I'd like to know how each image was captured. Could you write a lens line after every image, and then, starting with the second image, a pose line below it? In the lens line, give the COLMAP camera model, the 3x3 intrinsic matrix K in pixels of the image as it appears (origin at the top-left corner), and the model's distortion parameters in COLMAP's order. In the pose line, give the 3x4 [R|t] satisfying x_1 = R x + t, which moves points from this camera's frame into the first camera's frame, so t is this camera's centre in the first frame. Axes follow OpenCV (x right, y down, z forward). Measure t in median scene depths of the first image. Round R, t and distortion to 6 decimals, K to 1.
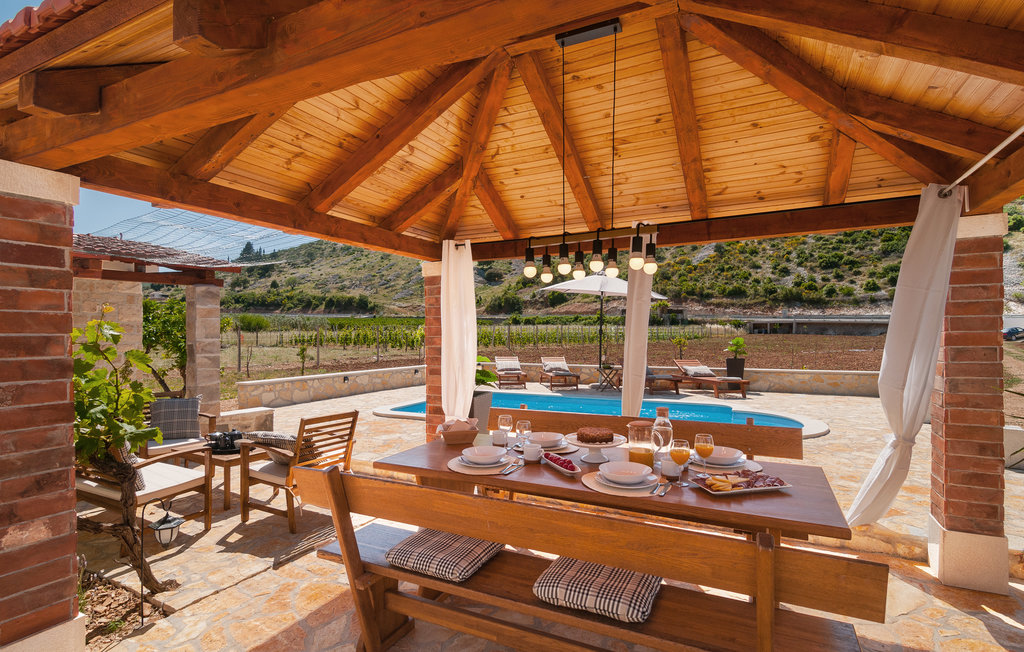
lens RADIAL K [[488.1, 0, 516.5], [0, 488.1, 331.7], [0, 0, 1]] dist [-0.000720, -0.000177]
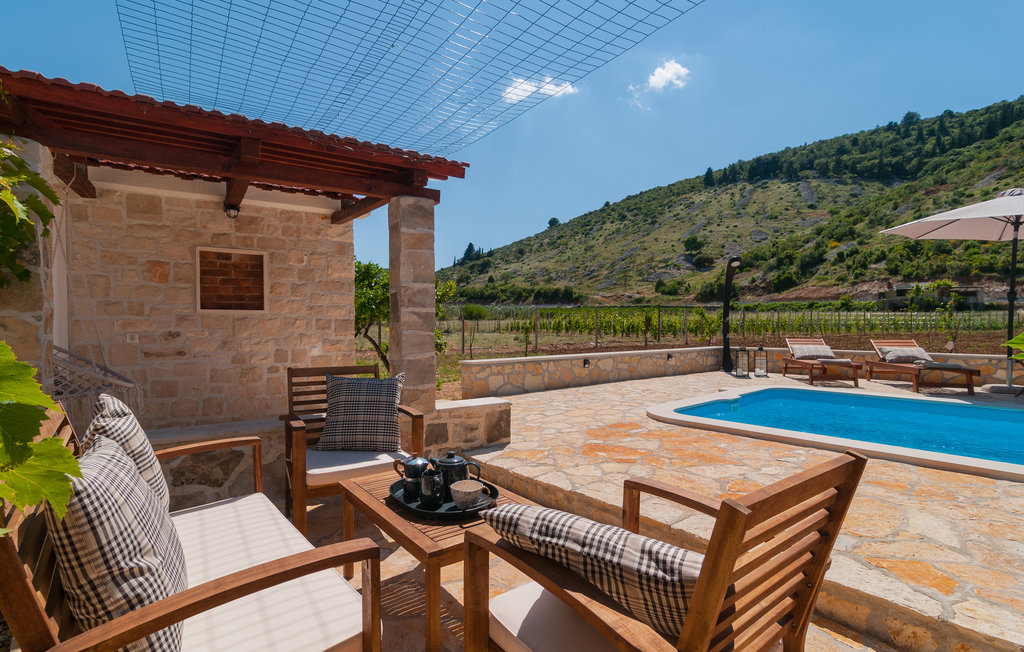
lens RADIAL K [[488.1, 0, 516.5], [0, 488.1, 331.7], [0, 0, 1]] dist [-0.000720, -0.000177]
pose [[0.917840, 0.007360, -0.396882, -0.034756], [0.000421, 0.999809, 0.019514, 0.008084], [0.396950, -0.018078, 0.917662, 0.061572]]
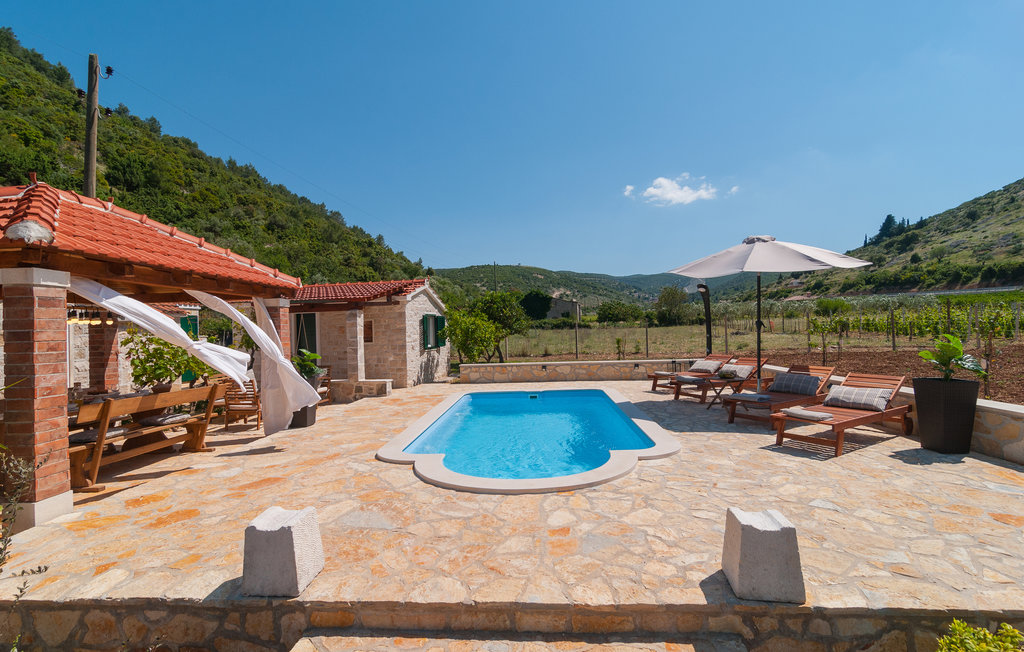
lens RADIAL K [[488.1, 0, 516.5], [0, 488.1, 331.7], [0, 0, 1]] dist [-0.000720, -0.000177]
pose [[0.401982, -0.001212, -0.915647, 0.171570], [0.031019, 0.999443, 0.012295, -0.002199], [0.915122, -0.033344, 0.401796, 0.105526]]
